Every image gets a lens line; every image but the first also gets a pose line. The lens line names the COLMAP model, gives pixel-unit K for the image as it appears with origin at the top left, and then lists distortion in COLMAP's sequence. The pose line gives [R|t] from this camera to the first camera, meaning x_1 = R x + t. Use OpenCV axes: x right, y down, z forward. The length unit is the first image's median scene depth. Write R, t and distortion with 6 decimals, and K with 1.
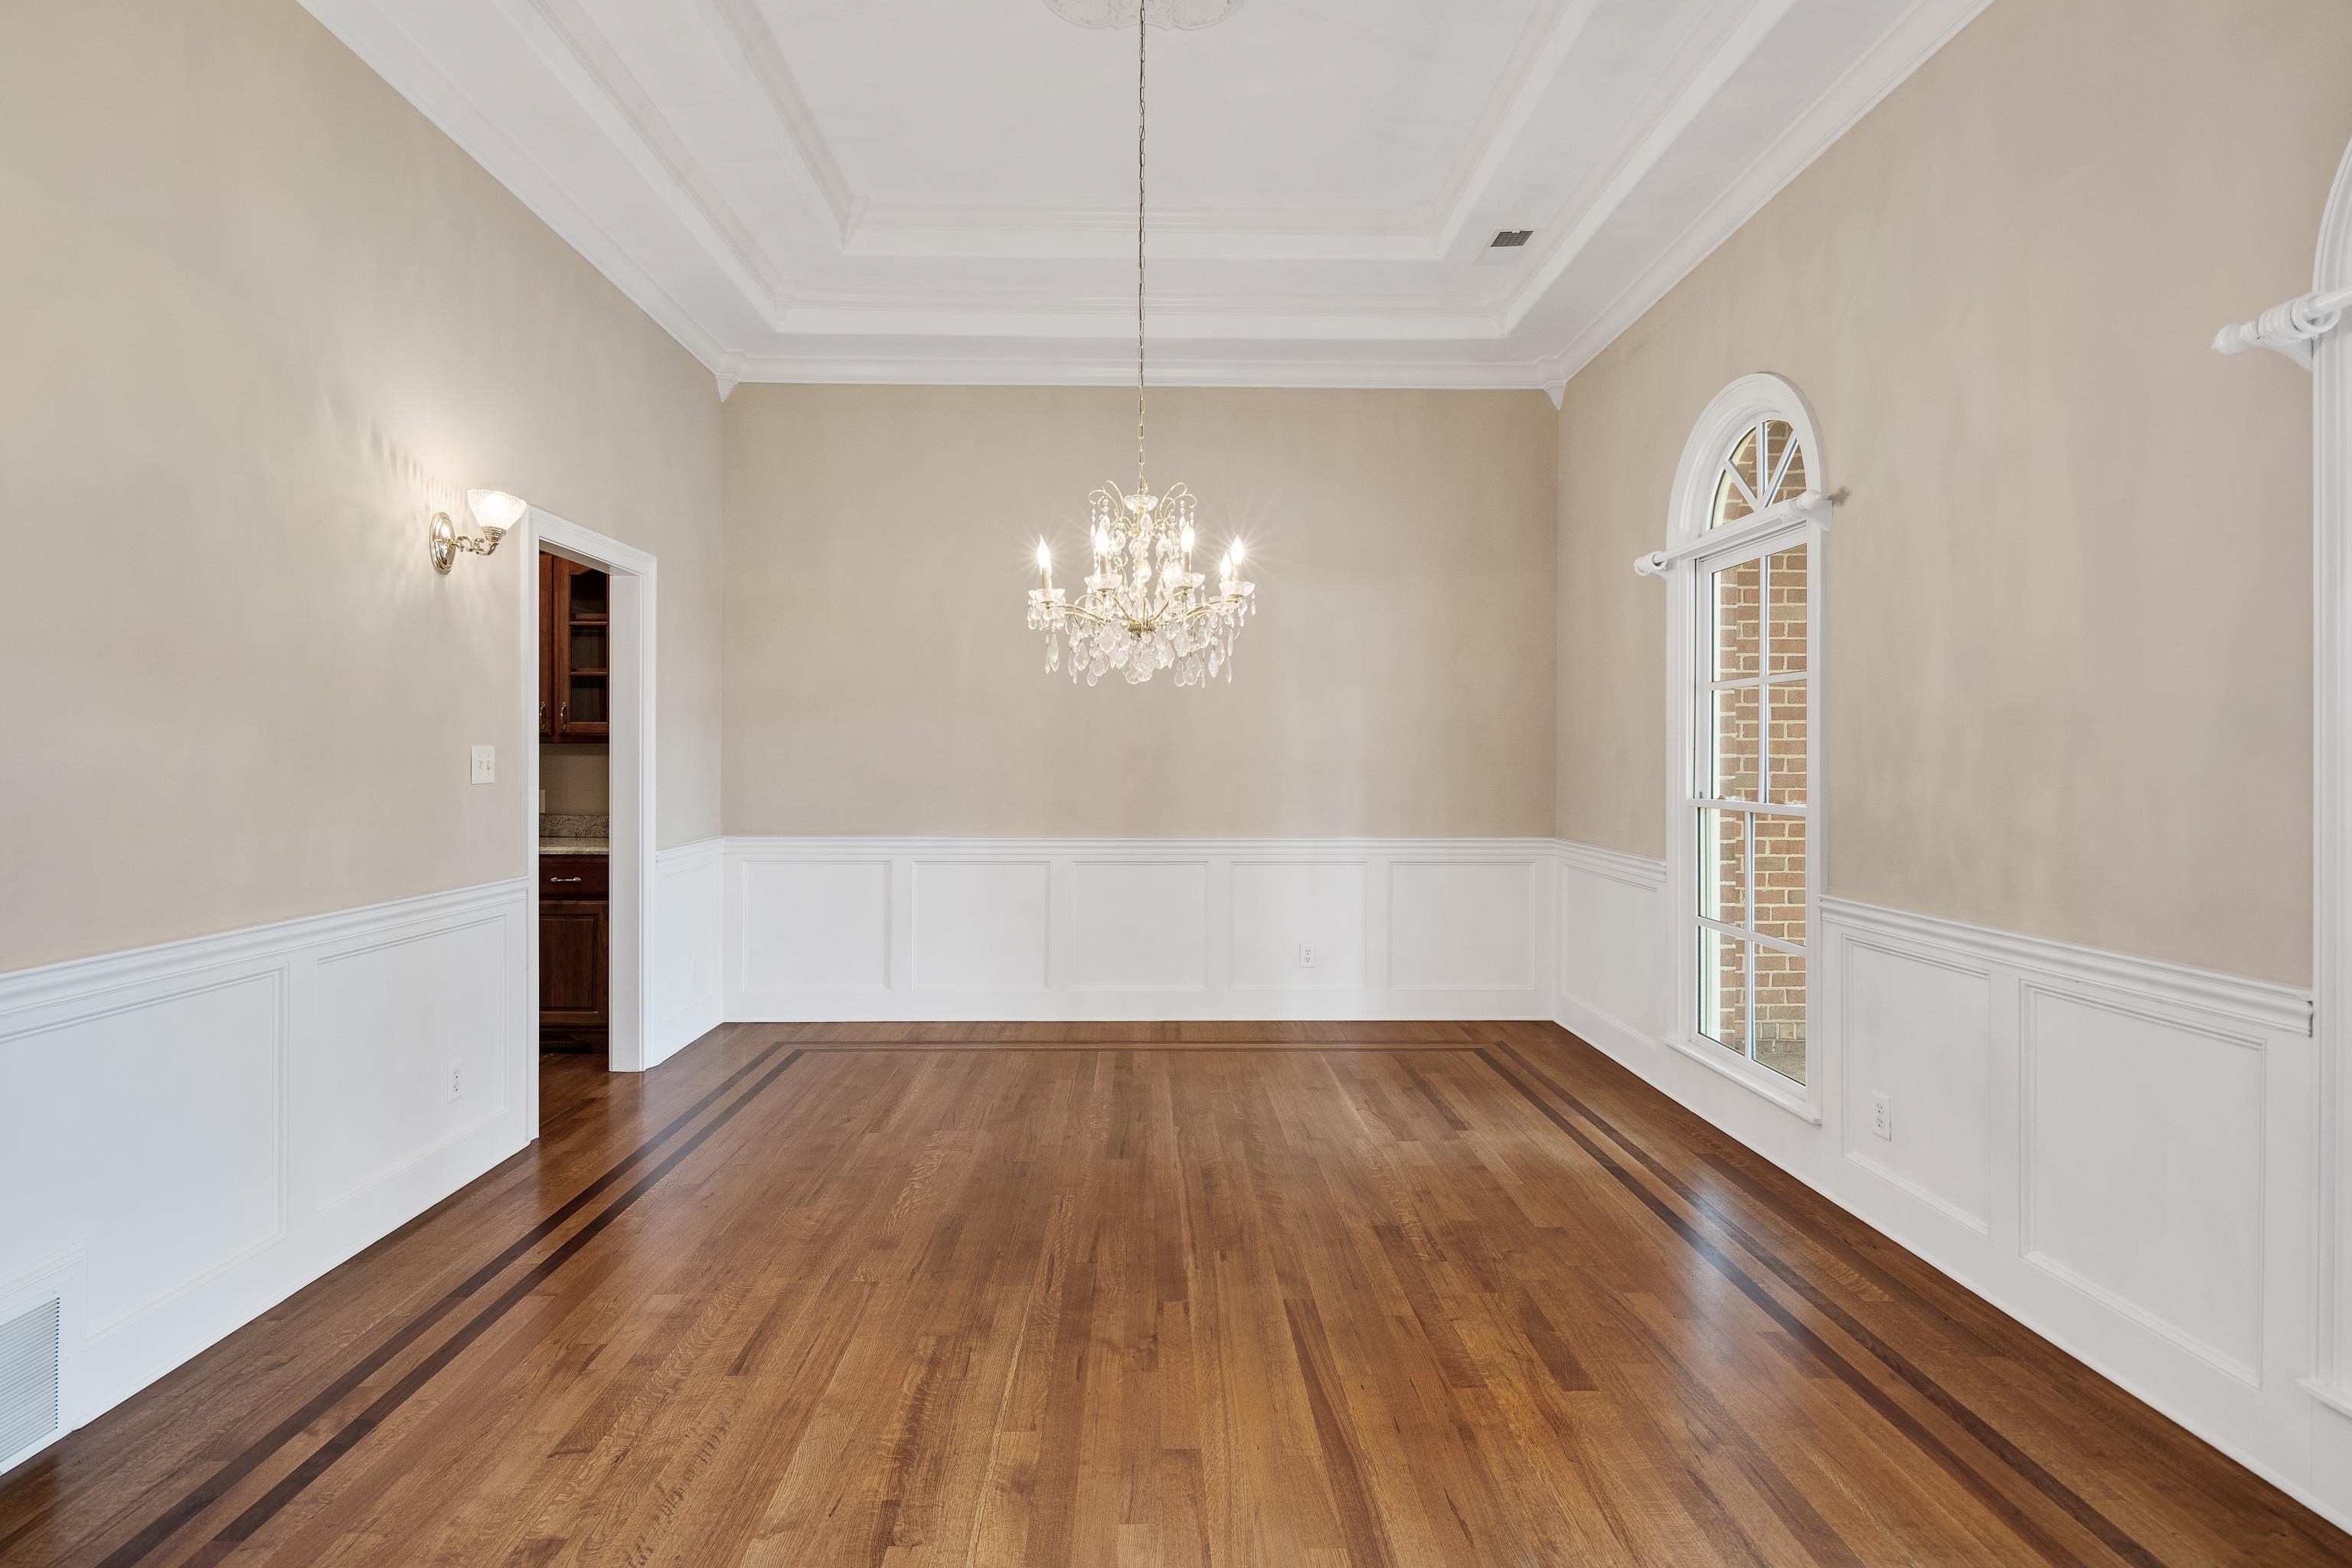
lens RADIAL K [[1133.7, 0, 1147.0], [0, 1133.7, 782.4], [0, 0, 1]] dist [0.000771, -0.000279]
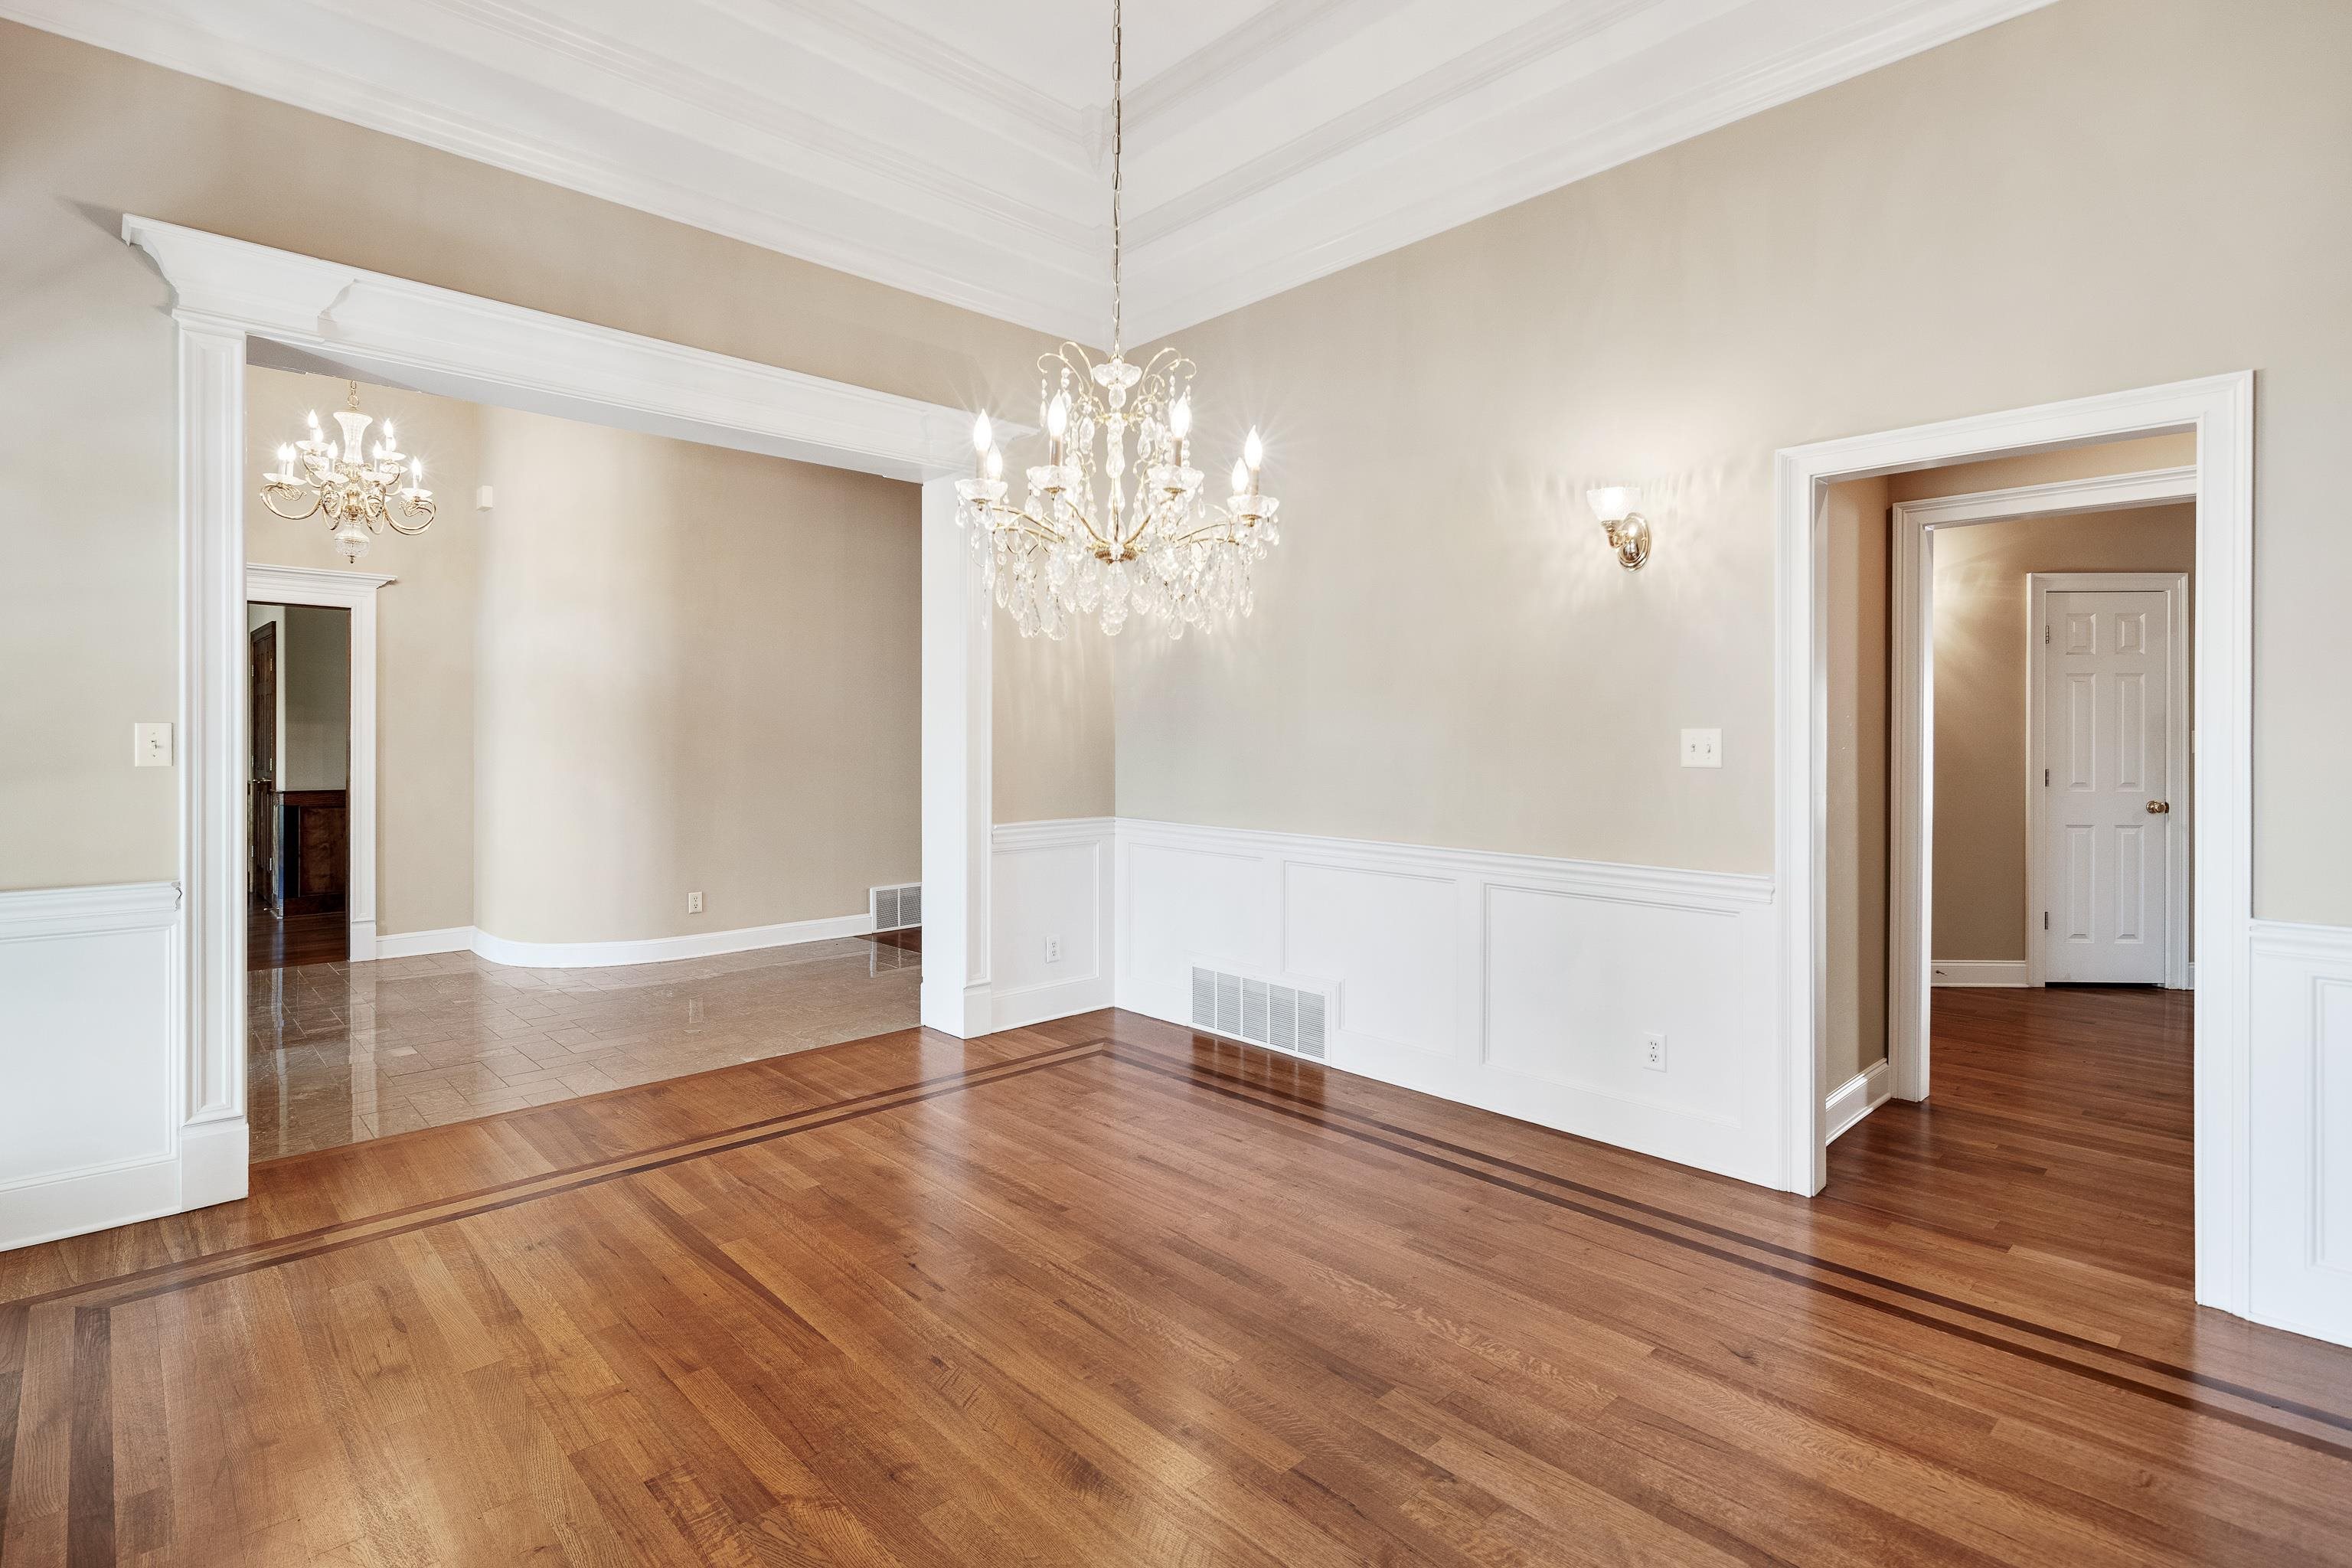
lens RADIAL K [[1141.0, 0, 1181.5], [0, 1141.0, 746.3], [0, 0, 1]] dist [0.002095, -0.004783]
pose [[-0.727514, 0.005041, -0.686074, 0.464852], [-0.018296, 0.999475, 0.026745, -0.039642], [0.685849, 0.032010, -0.727040, 1.593944]]
